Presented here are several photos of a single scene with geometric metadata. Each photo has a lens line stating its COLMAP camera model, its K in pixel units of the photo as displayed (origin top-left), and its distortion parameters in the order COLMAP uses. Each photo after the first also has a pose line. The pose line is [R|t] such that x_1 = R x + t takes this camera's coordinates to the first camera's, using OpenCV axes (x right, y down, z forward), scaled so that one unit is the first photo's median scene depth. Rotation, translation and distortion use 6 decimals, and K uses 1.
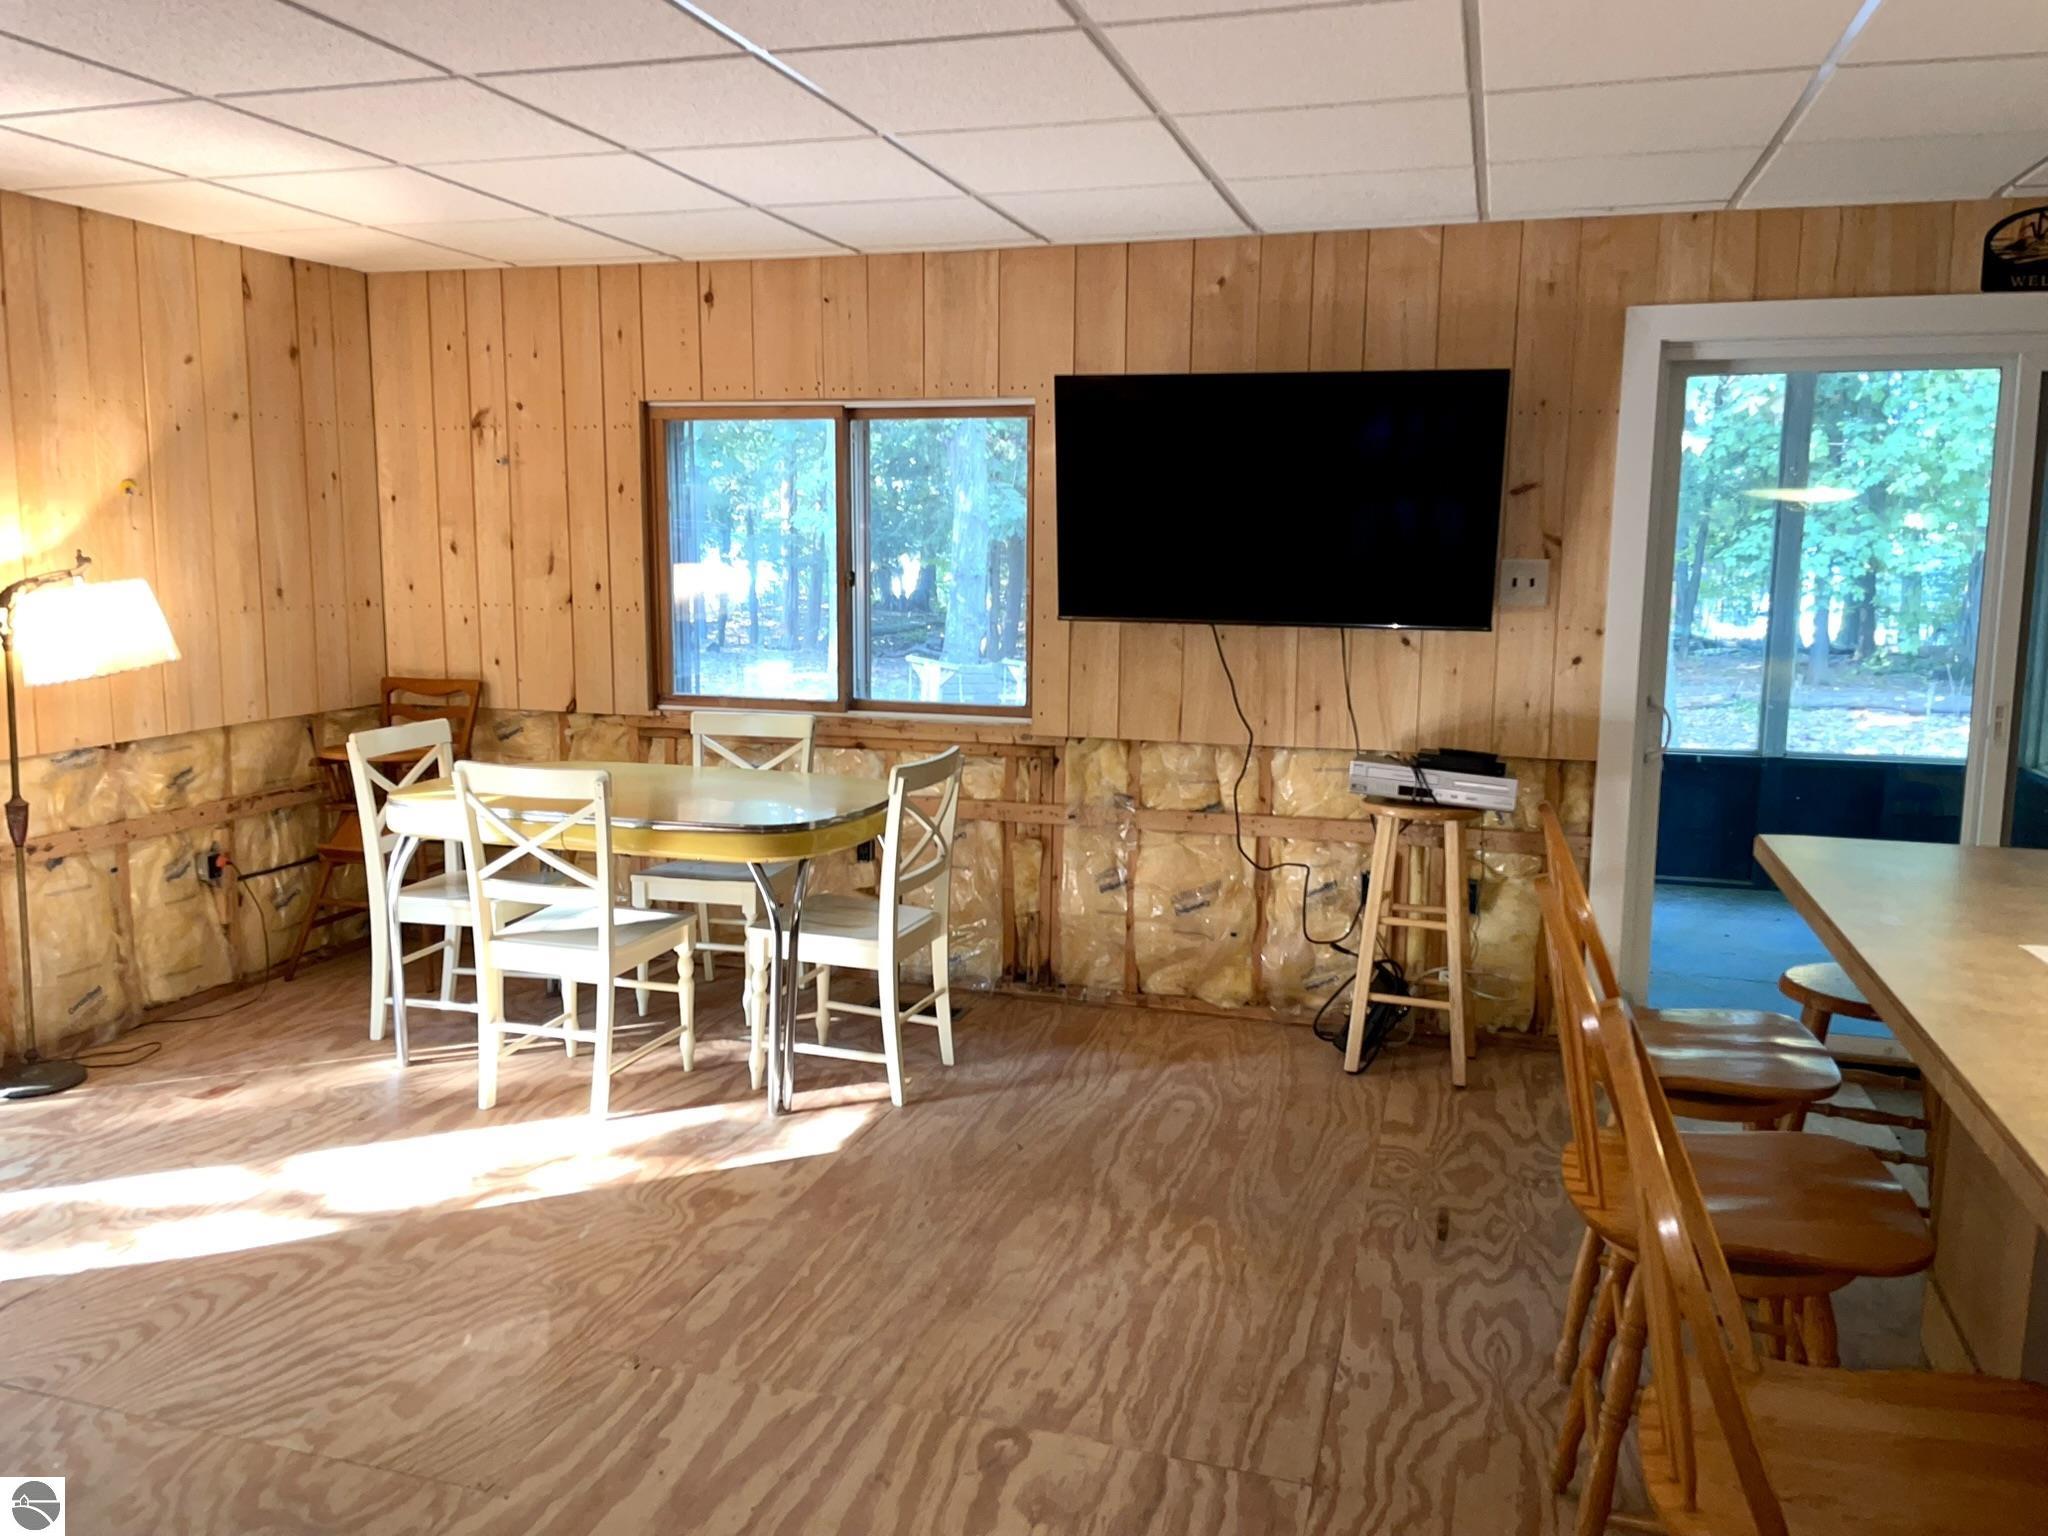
lens RADIAL K [[1539.8, 0, 1018.0], [0, 1539.8, 765.9], [0, 0, 1]] dist [0.026956, -0.011785]
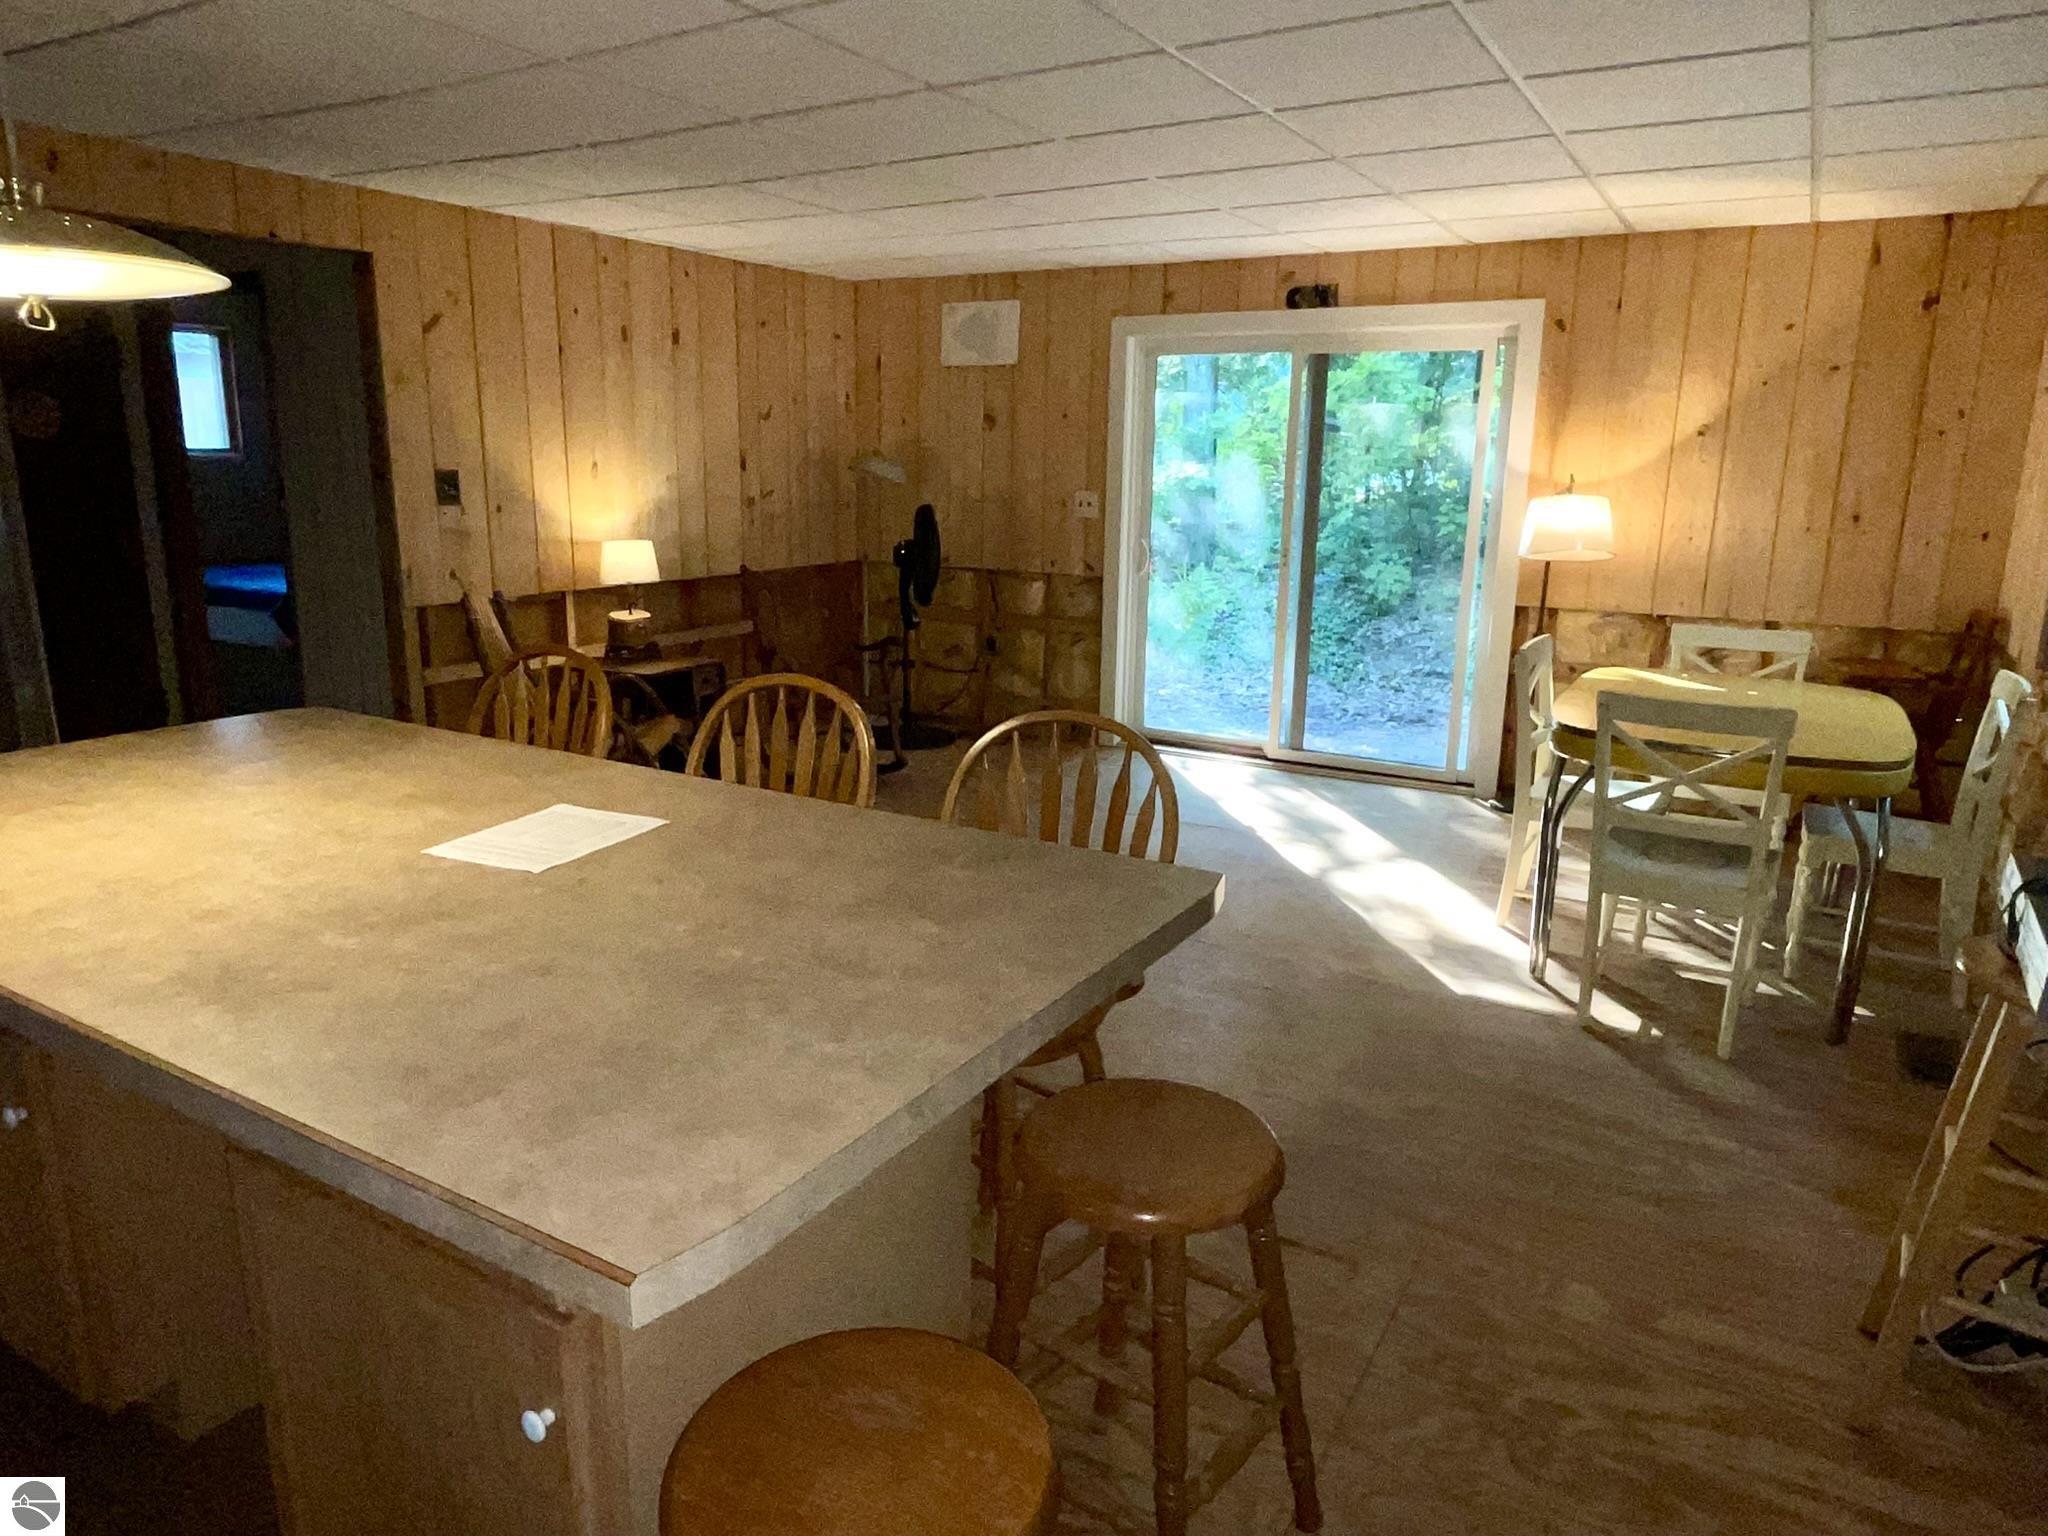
lens RADIAL K [[1321.9, 0, 1023.5], [0, 1321.9, 758.9], [0, 0, 1]] dist [-0.004027, -0.001459]
pose [[-0.224841, 0.213548, -0.950707, 0.926998], [-0.155357, 0.955351, 0.251332, -0.130267], [0.961931, 0.204209, -0.181626, 0.881869]]
